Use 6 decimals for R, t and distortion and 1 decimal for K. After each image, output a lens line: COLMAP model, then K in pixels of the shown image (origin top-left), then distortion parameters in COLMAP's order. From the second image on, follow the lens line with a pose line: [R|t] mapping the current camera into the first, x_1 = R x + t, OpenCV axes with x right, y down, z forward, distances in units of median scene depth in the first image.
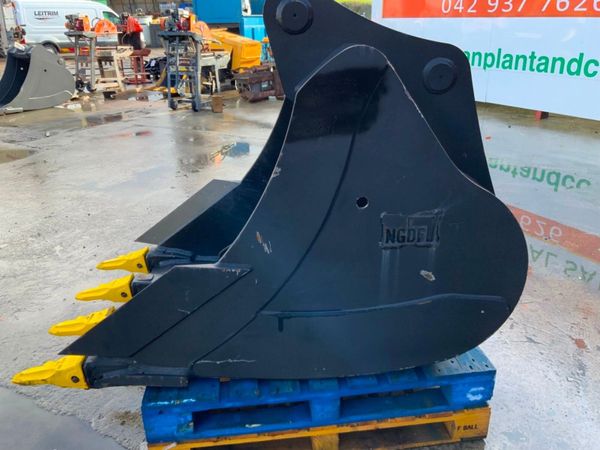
lens RADIAL K [[498.5, 0, 300.0], [0, 498.5, 225.0], [0, 0, 1]] dist [0.071275, -0.133430]
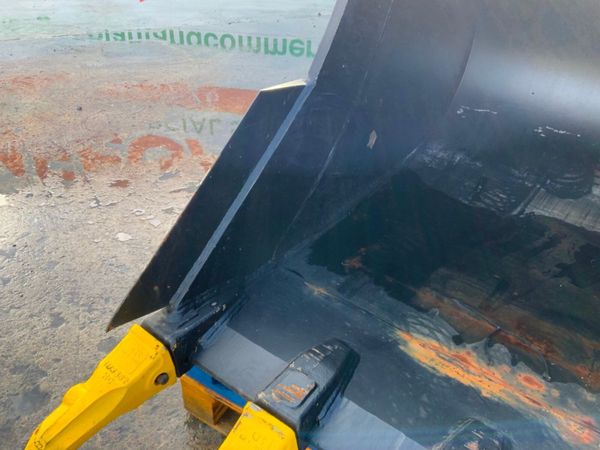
lens RADIAL K [[498.5, 0, 300.0], [0, 498.5, 225.0], [0, 0, 1]] dist [0.071275, -0.133430]
pose [[0.607843, -0.421441, 0.672989, -0.144003], [0.261316, 0.906491, 0.331645, -0.036641], [-0.749827, -0.025726, 0.661133, 0.215209]]
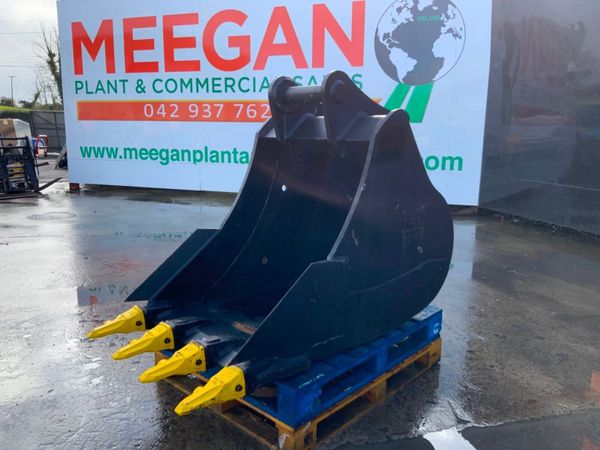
lens RADIAL K [[496.3, 0, 301.5], [0, 496.3, 224.3], [0, 0, 1]] dist [0.101989, -0.198321]
pose [[0.760555, -0.099477, 0.641608, -0.218553], [0.228323, 0.966053, -0.120873, 0.026848], [-0.607803, 0.238424, 0.757449, -0.000456]]
